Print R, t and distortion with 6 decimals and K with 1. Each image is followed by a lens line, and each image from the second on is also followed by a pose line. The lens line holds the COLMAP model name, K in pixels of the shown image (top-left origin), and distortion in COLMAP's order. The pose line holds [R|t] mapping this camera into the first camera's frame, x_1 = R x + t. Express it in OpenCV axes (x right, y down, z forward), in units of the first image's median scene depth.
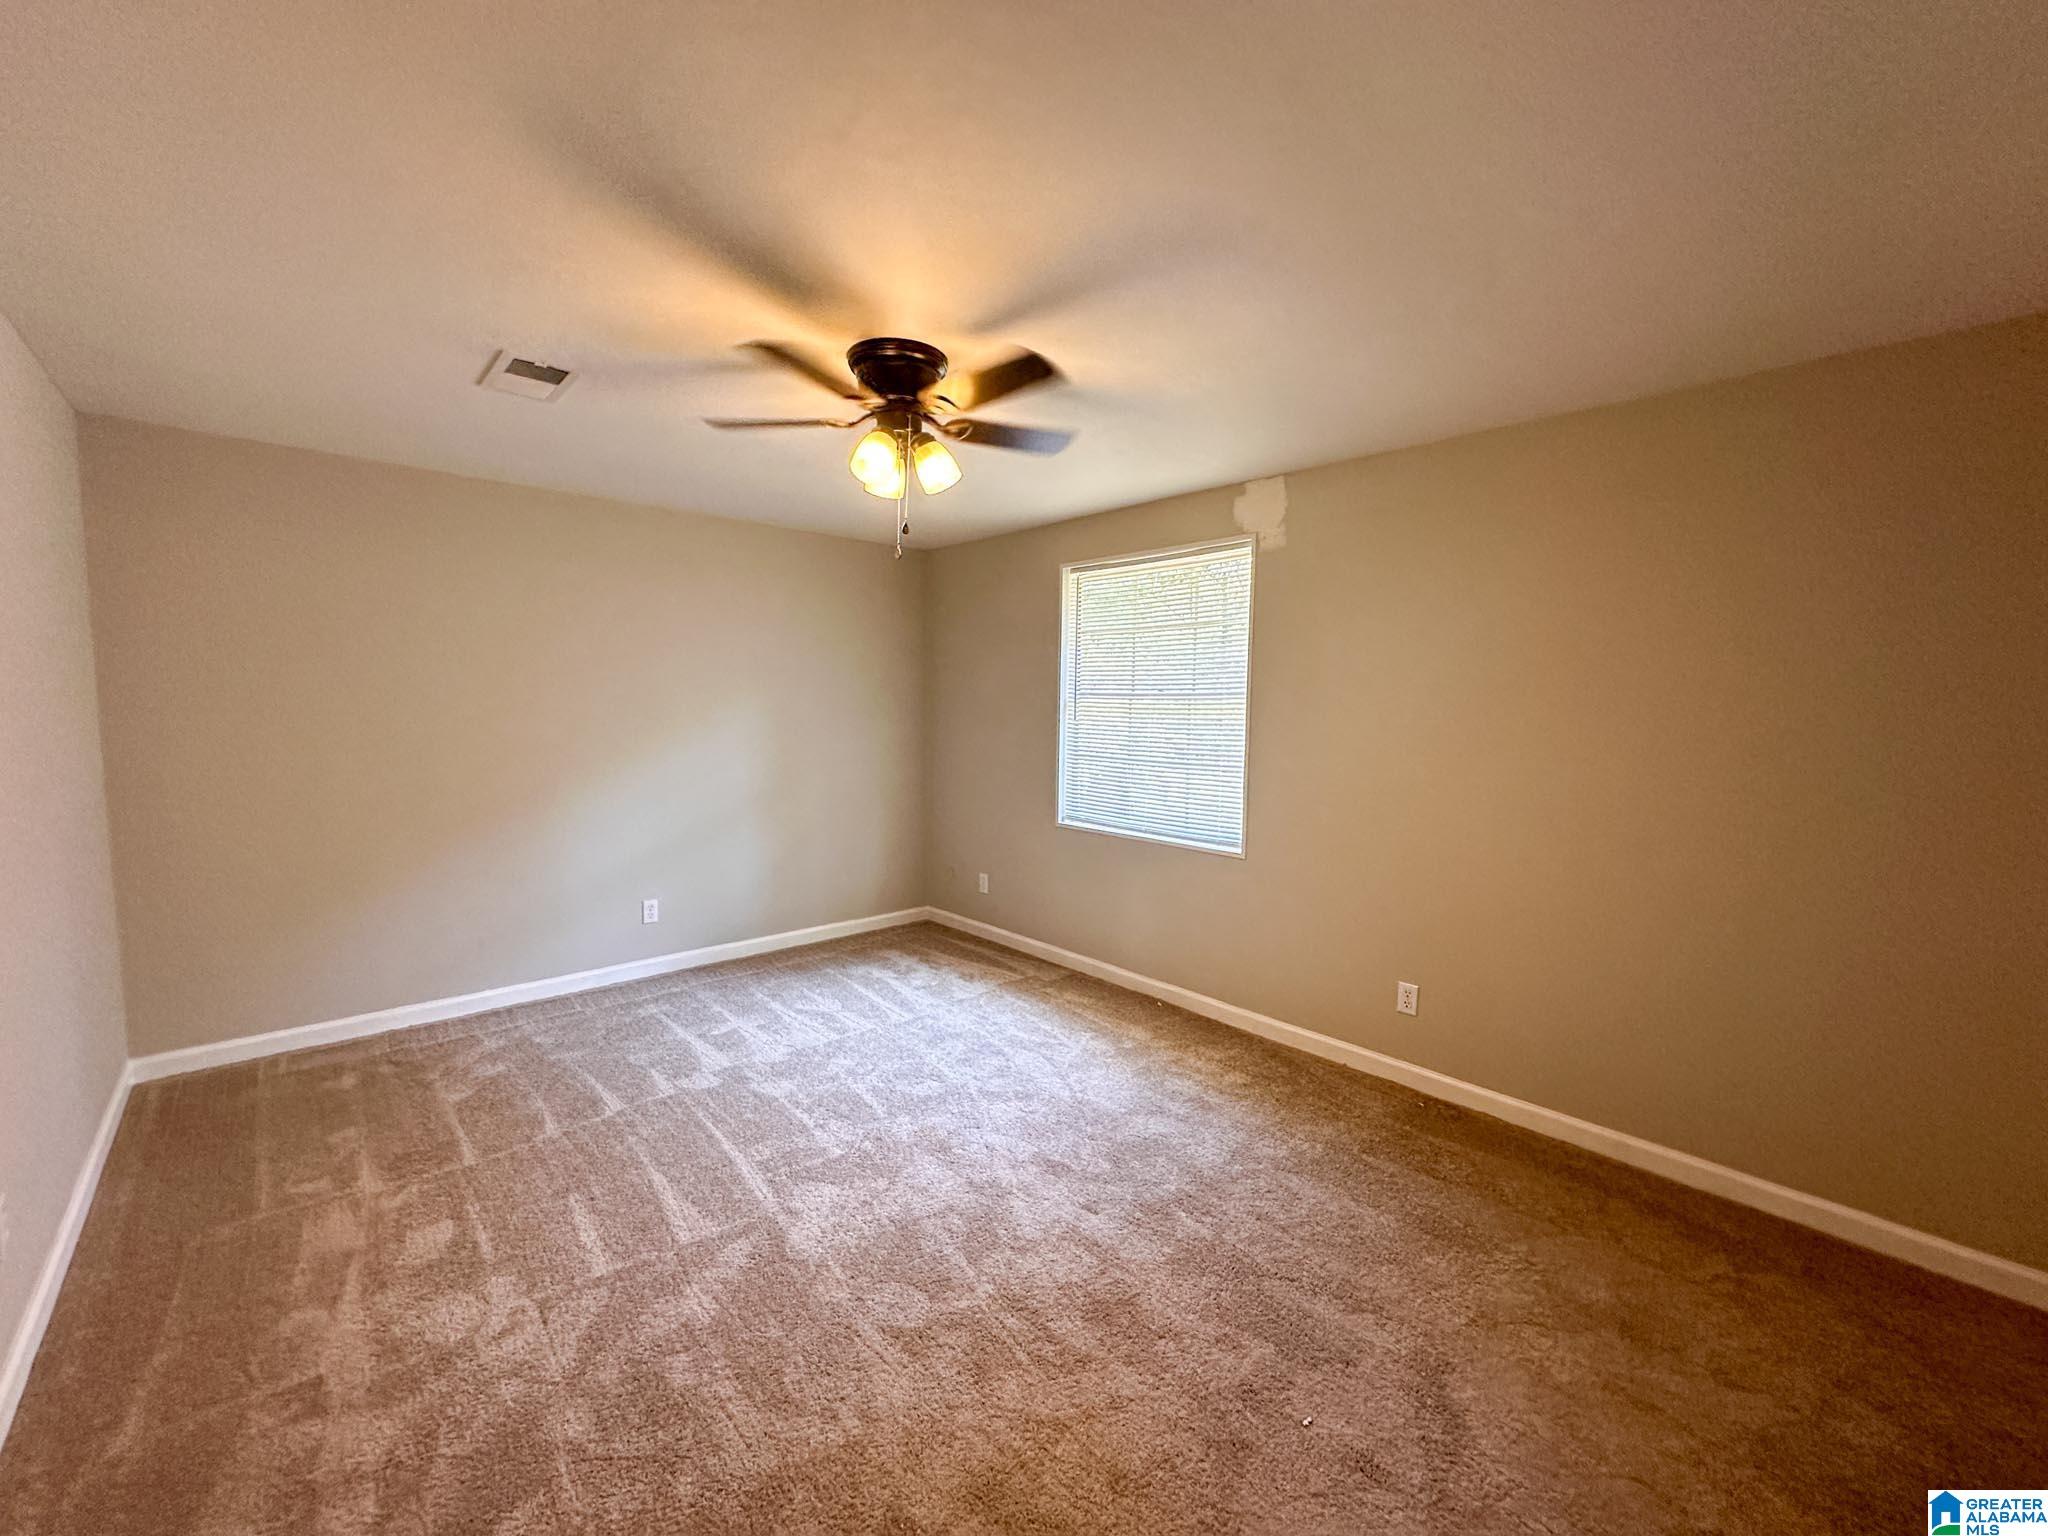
lens RADIAL K [[818.0, 0, 1018.7], [0, 818.0, 775.9], [0, 0, 1]] dist [-0.003121, 0.001266]
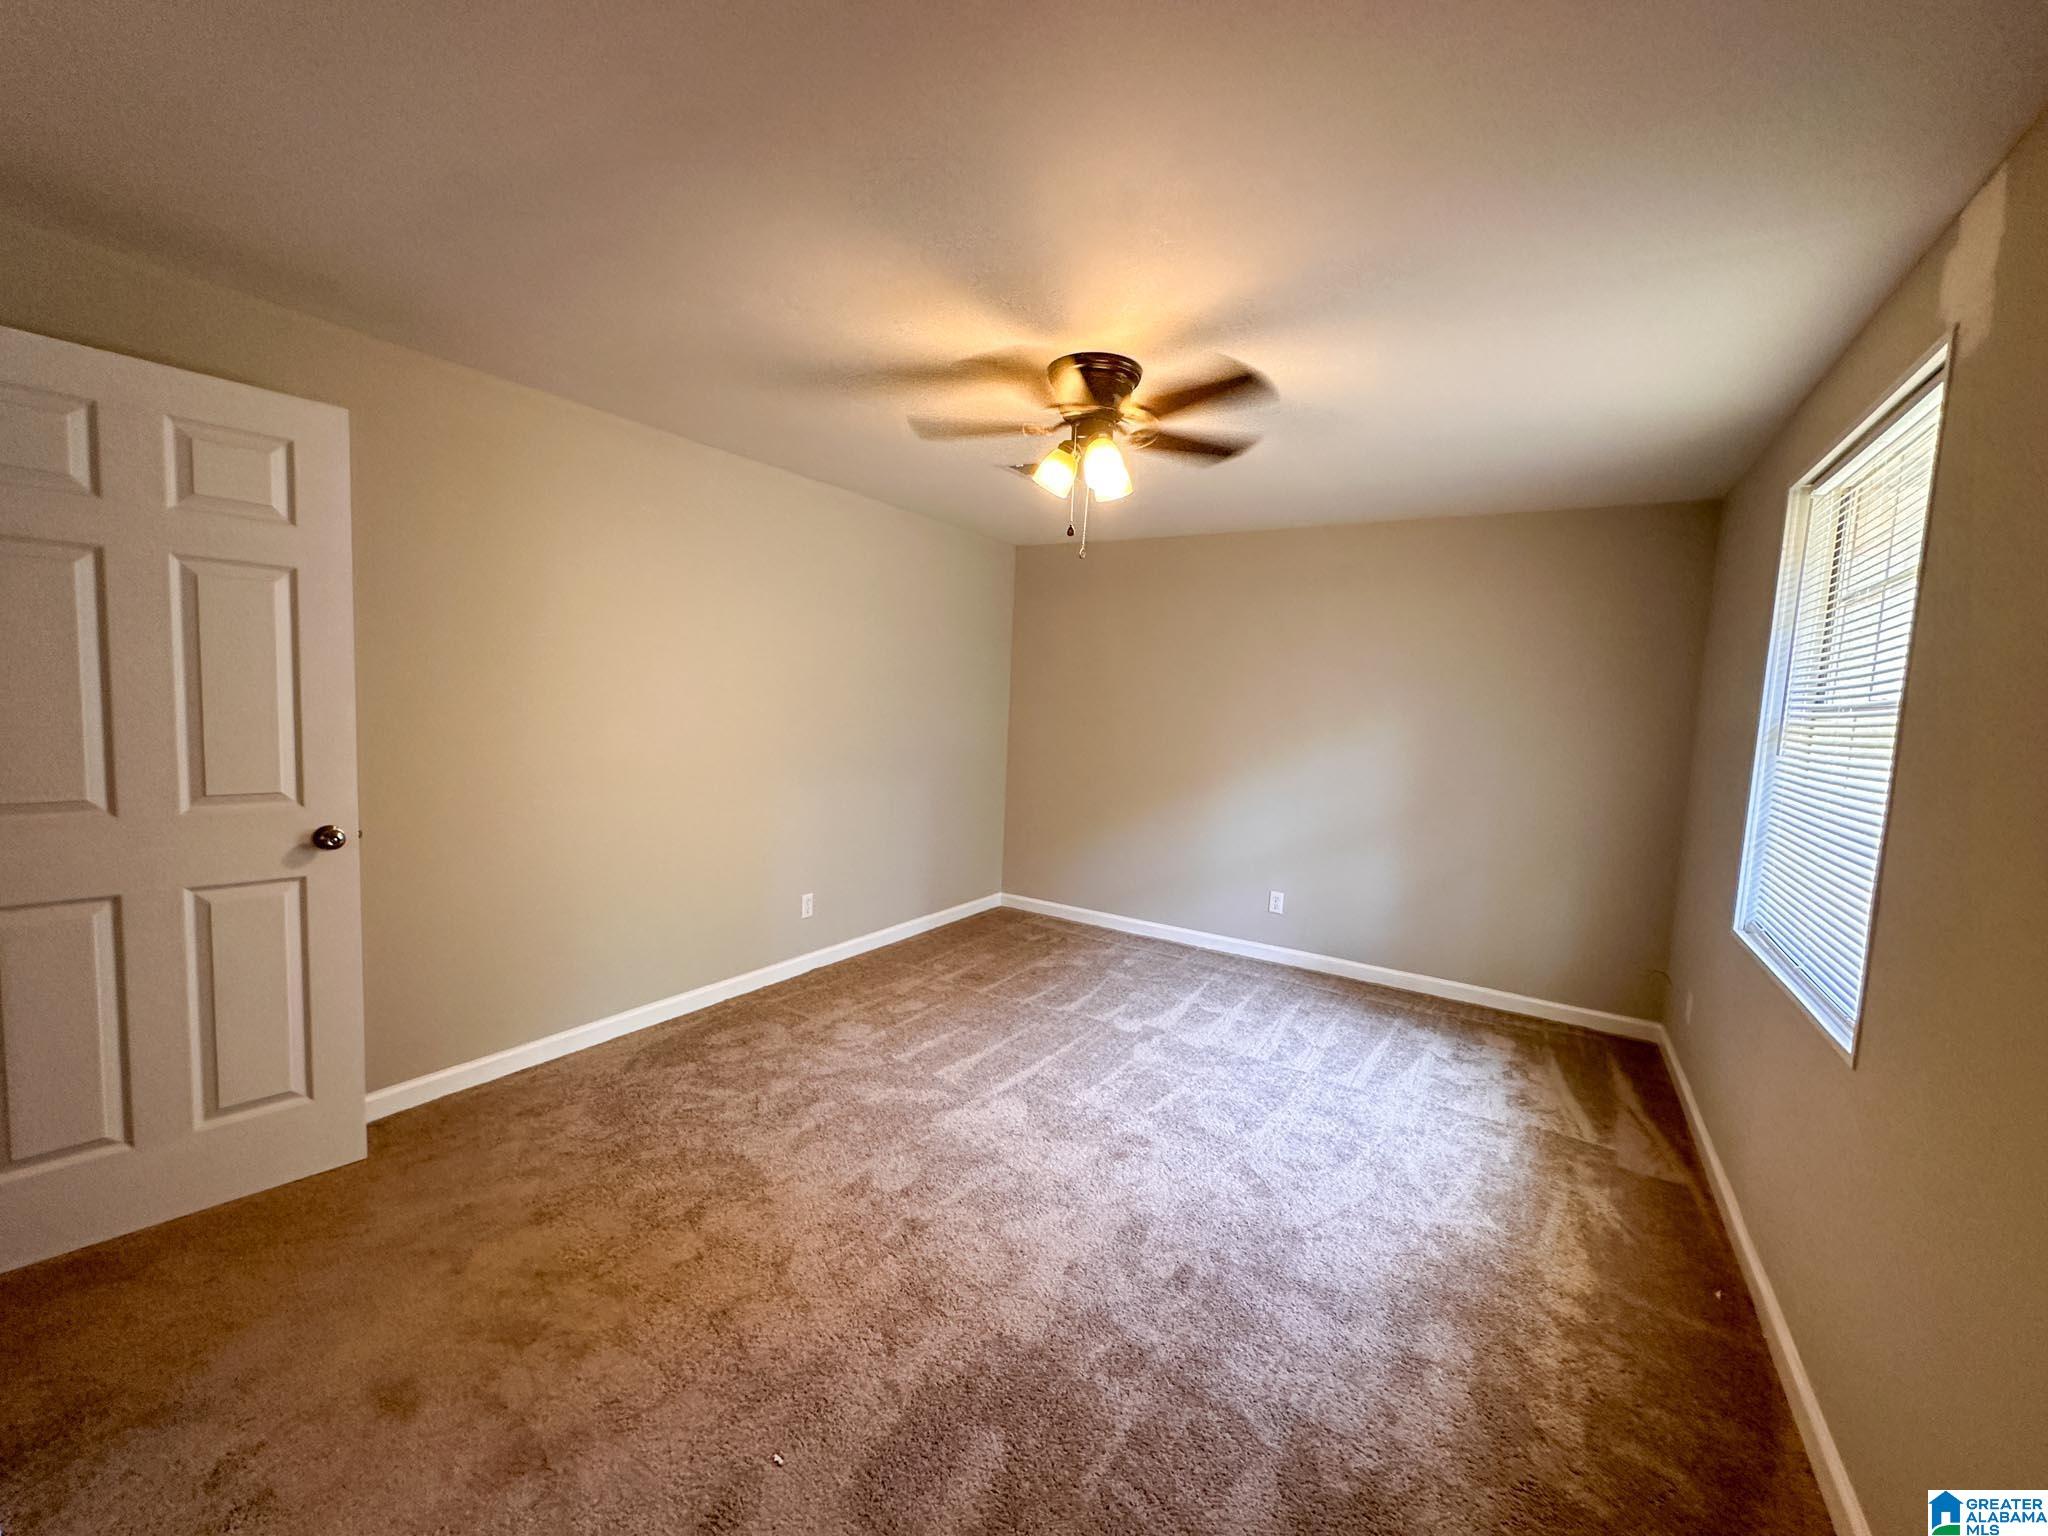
lens RADIAL K [[818.0, 0, 1028.3], [0, 818.0, 767.7], [0, 0, 1]] dist [-0.003121, 0.001266]
pose [[0.274347, 0.083549, -0.957994, 0.645006], [-0.132233, 0.990033, 0.048475, -0.026408], [0.952496, 0.113380, 0.282661, 0.482136]]
